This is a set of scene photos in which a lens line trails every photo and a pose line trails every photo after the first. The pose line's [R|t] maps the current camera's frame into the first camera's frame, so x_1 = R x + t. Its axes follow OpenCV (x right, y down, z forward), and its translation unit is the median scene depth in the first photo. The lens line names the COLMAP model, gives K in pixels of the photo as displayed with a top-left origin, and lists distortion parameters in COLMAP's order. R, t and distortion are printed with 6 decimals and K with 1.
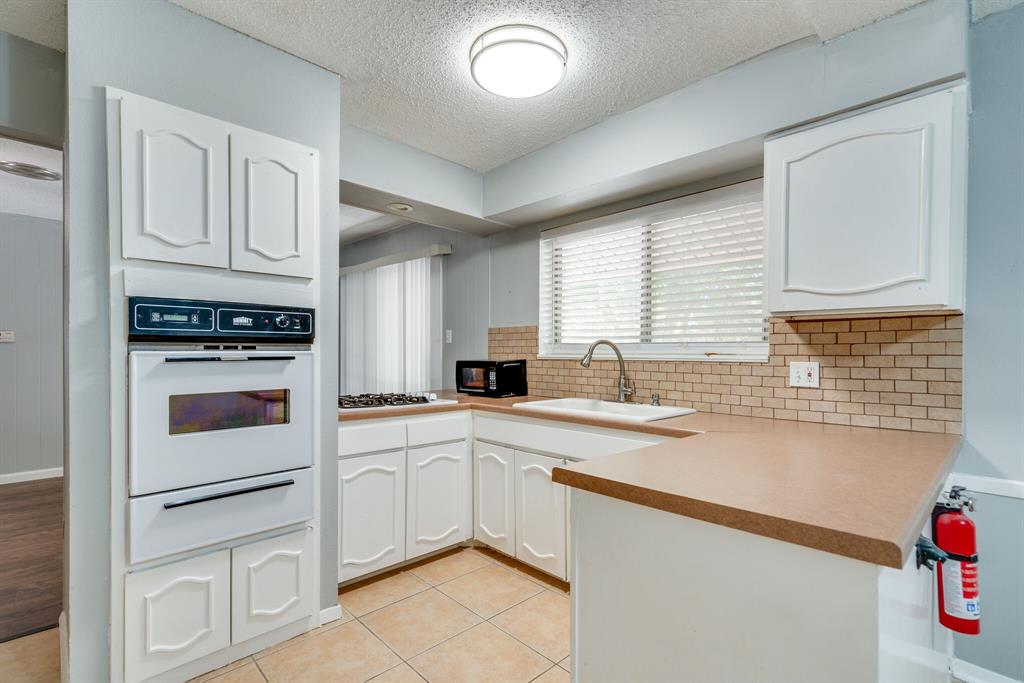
lens RADIAL K [[474.9, 0, 510.7], [0, 474.9, 350.9], [0, 0, 1]] dist [0.001181, 0.000619]
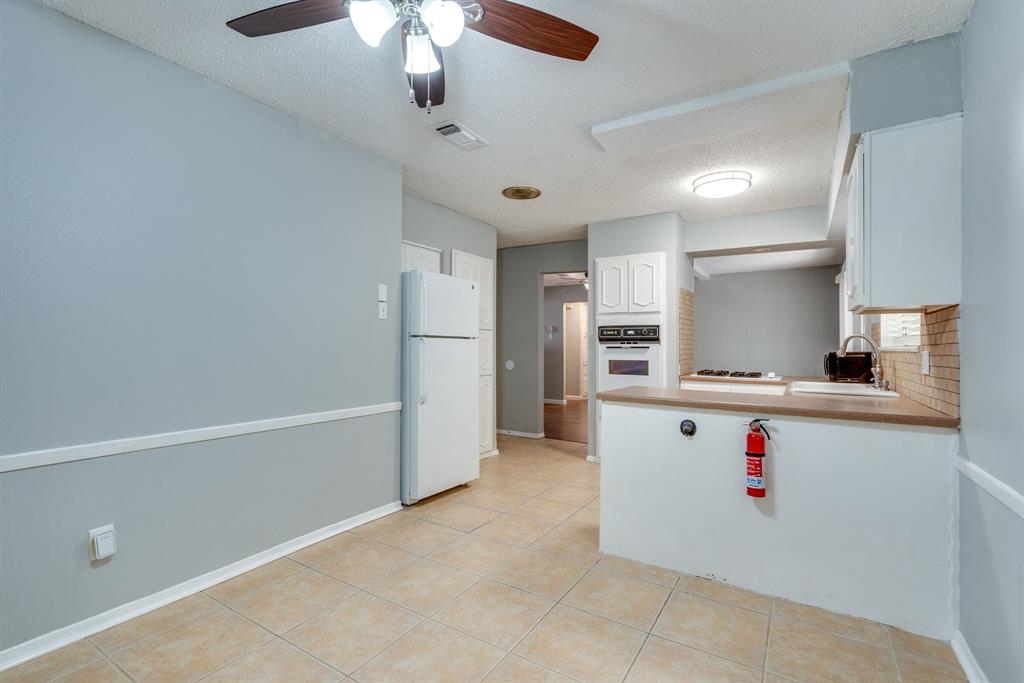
lens RADIAL K [[474.9, 0, 510.6], [0, 474.9, 343.0], [0, 0, 1]] dist [0.001181, 0.000619]
pose [[0.251187, -0.007983, -0.967906, 1.750324], [-0.002827, 0.999956, -0.008981, 0.017876], [0.967935, 0.004992, 0.251153, -0.263294]]
